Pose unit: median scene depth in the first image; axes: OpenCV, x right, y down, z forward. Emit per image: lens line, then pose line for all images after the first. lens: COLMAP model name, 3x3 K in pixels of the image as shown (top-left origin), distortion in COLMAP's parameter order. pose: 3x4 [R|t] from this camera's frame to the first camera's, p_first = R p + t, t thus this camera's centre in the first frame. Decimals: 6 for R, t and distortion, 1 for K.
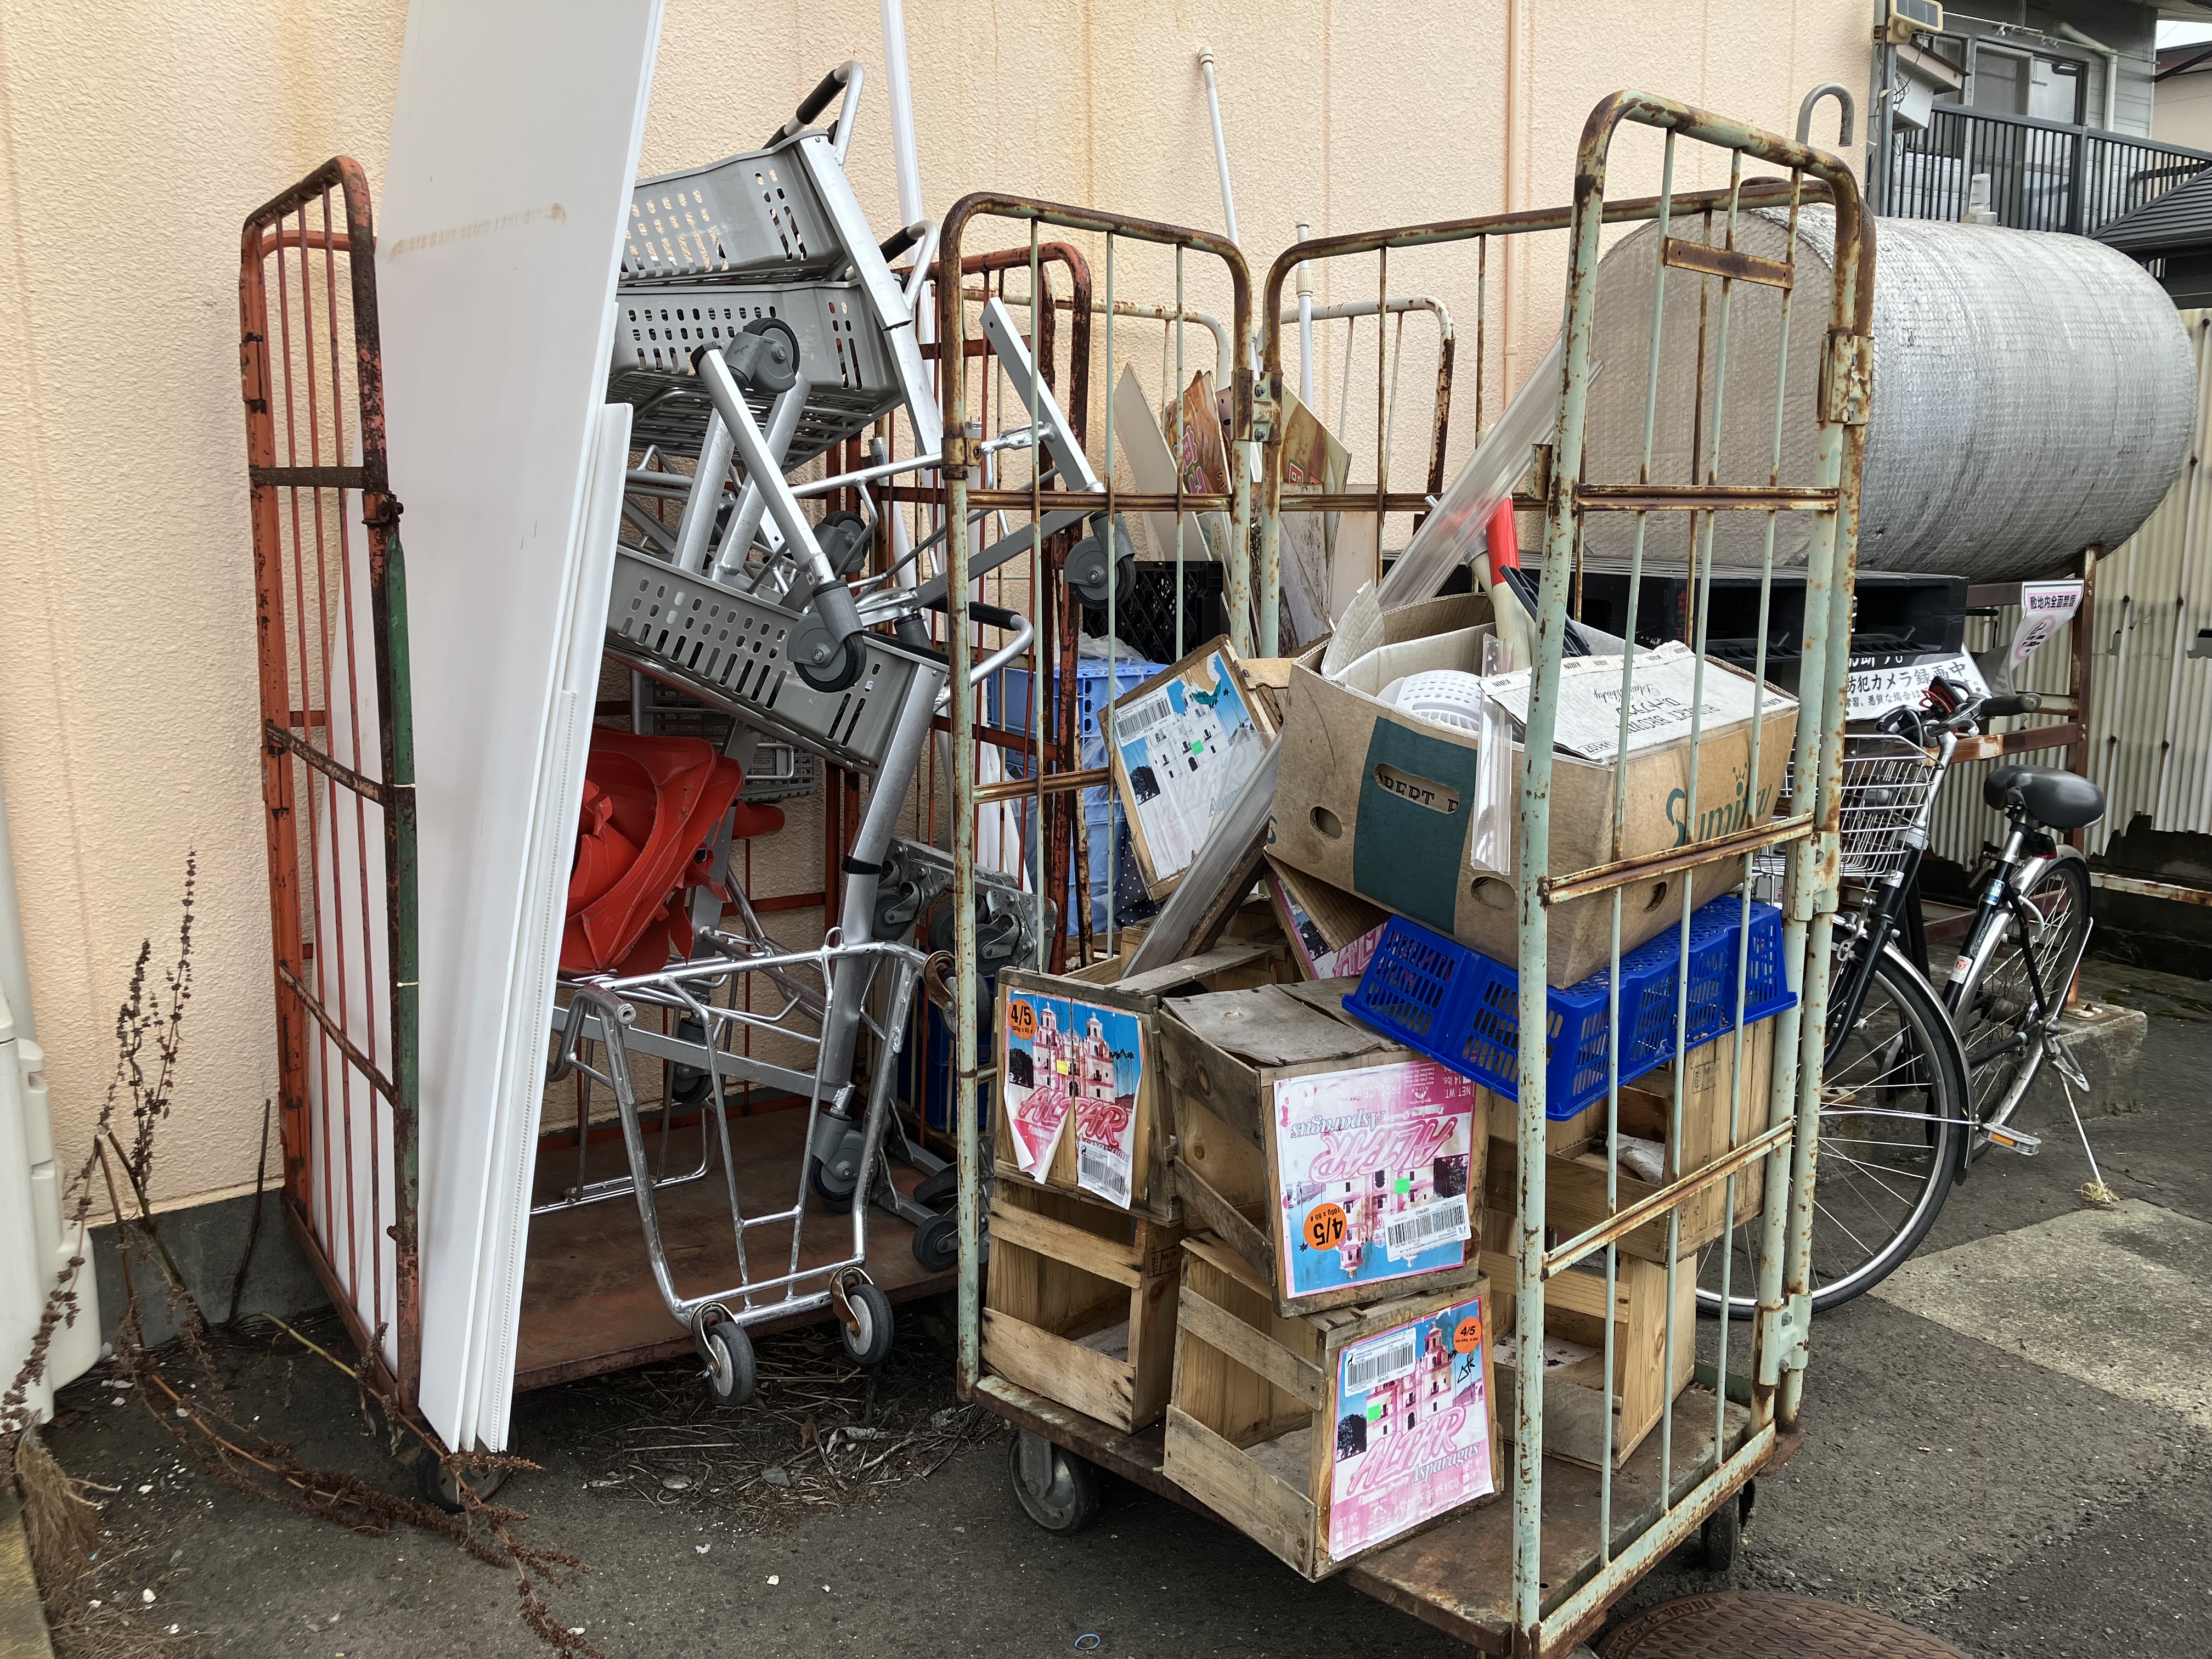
lens RADIAL K [[1842.9, 0, 1150.1], [0, 1842.9, 834.8], [0, 0, 1]] dist [0.097096, -0.221909]
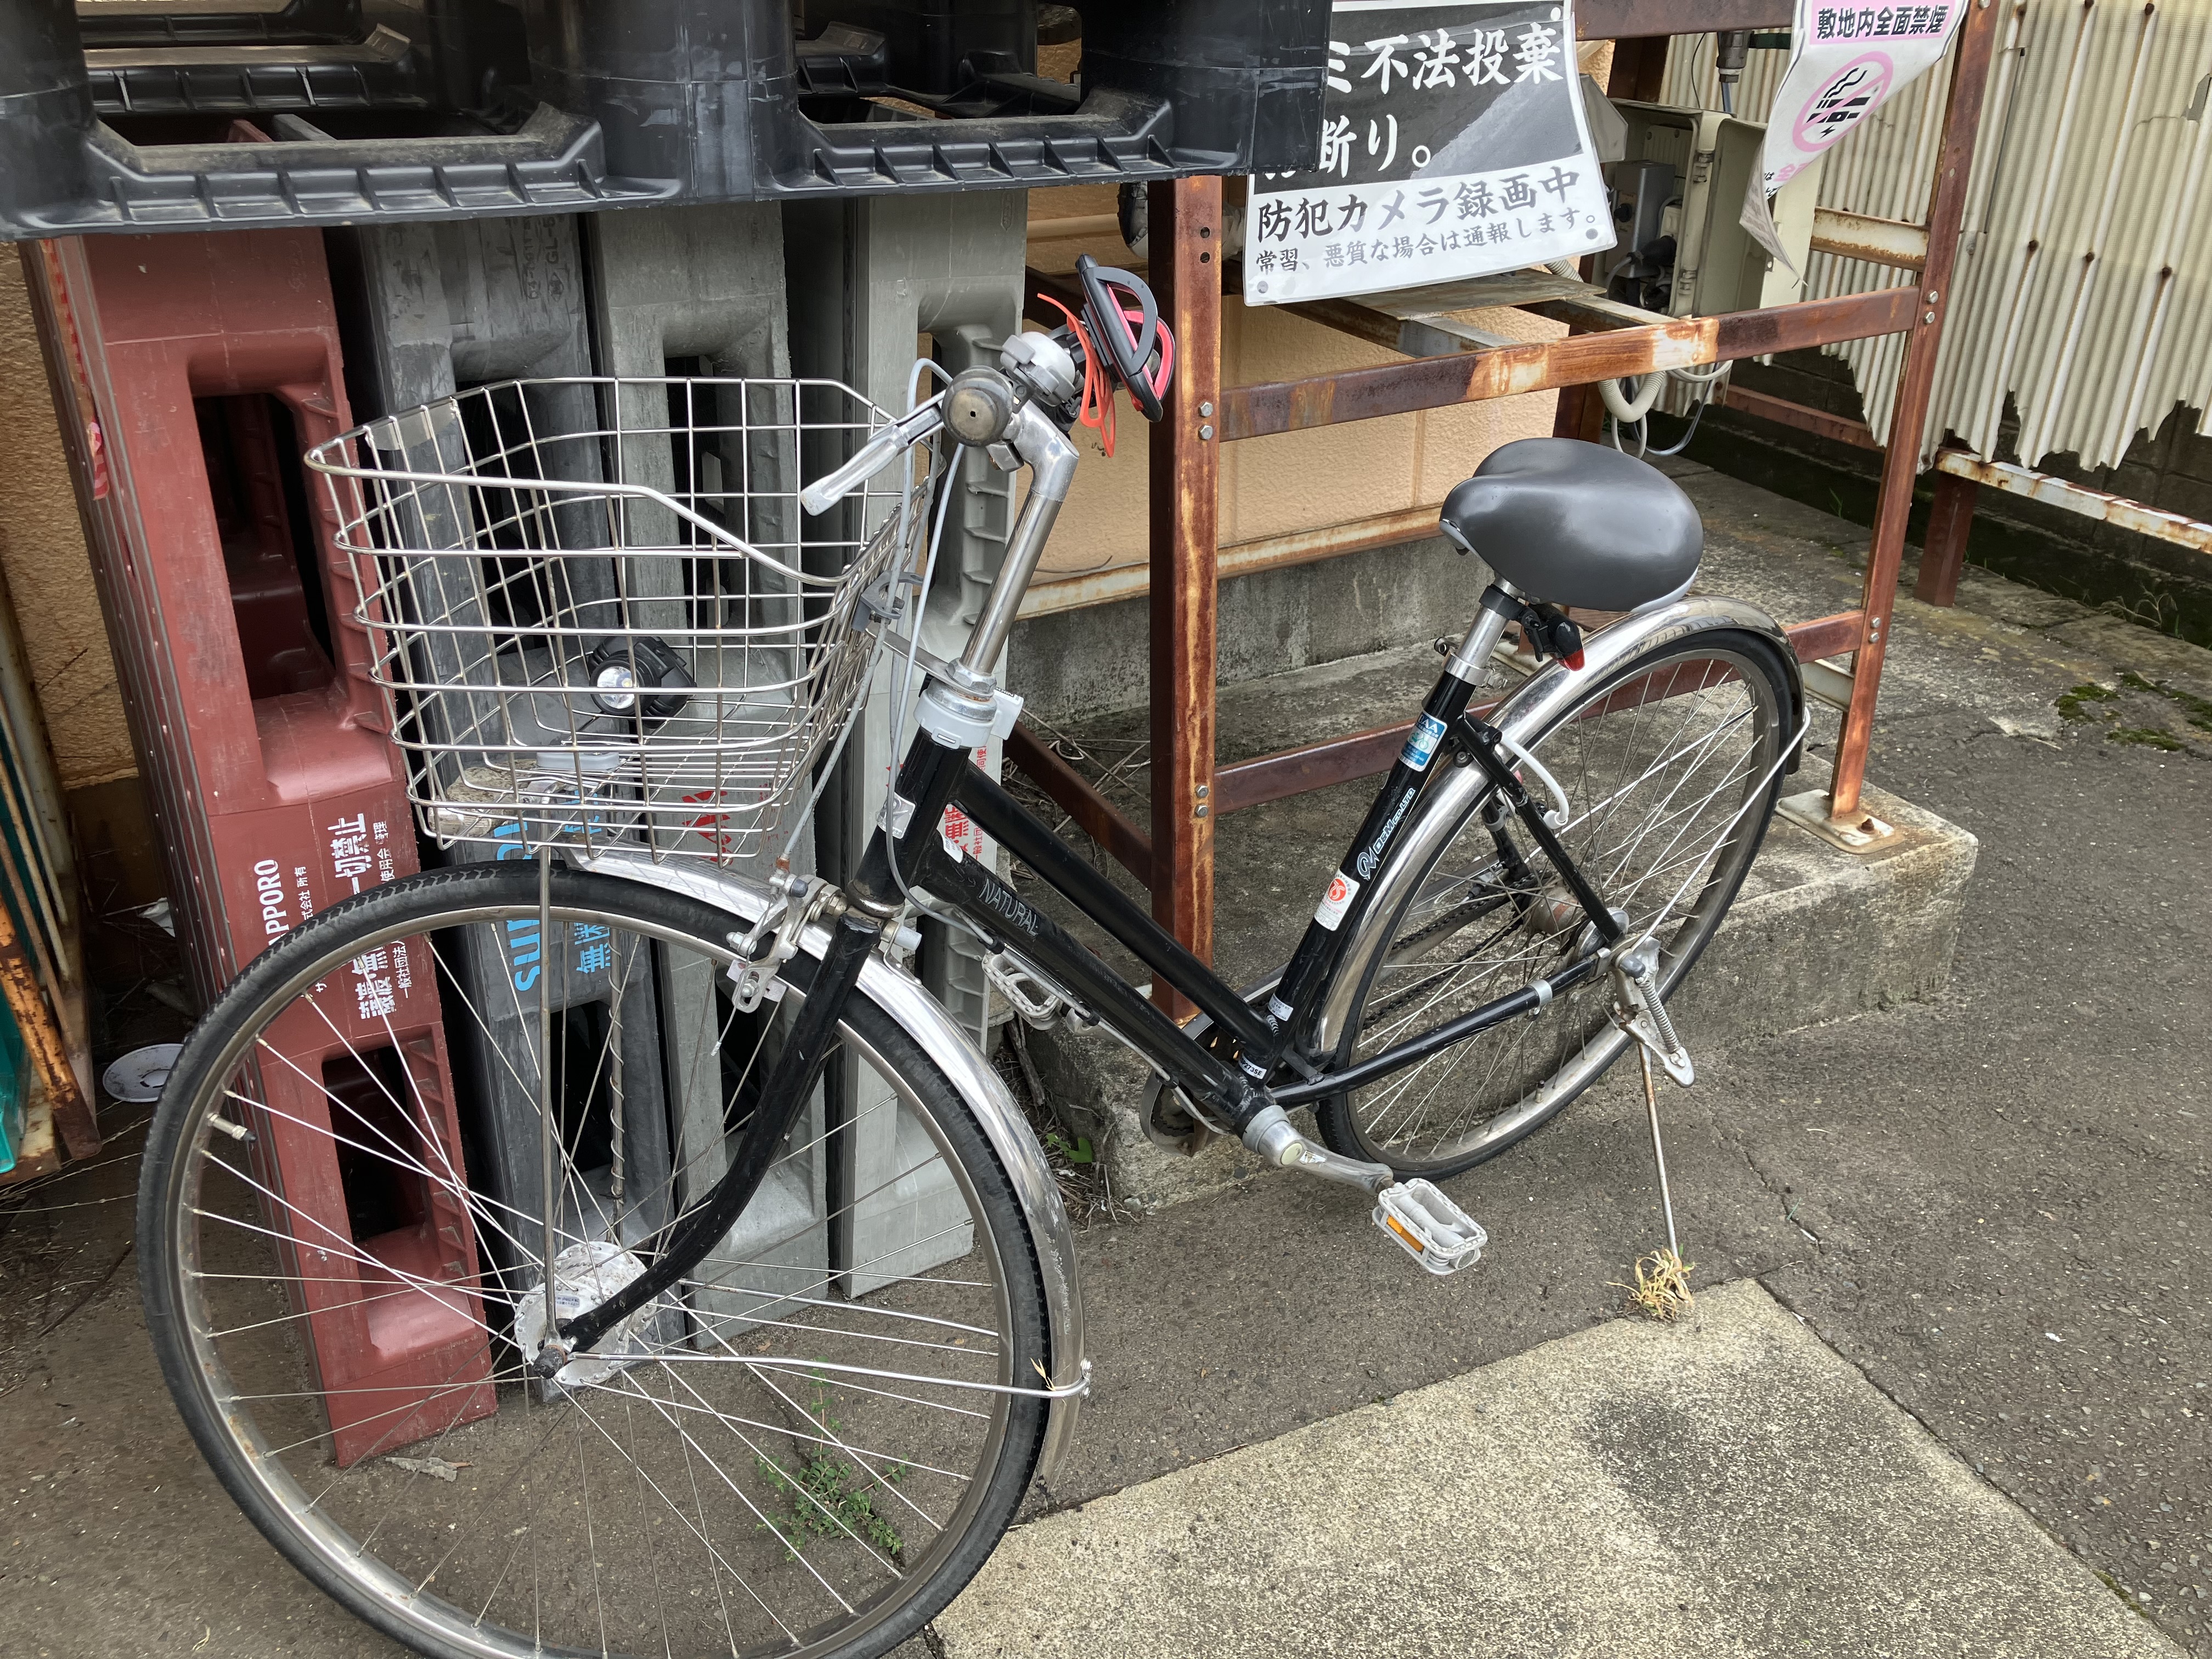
lens RADIAL K [[1886.5, 0, 1189.5], [0, 1886.5, 942.9], [0, 0, 1]] dist [-0.050894, 0.126458]
pose [[0.995683, 0.058985, -0.071662, 0.349221], [-0.030864, 0.938569, 0.343707, -0.063025], [0.087534, -0.340012, 0.936339, 0.448383]]
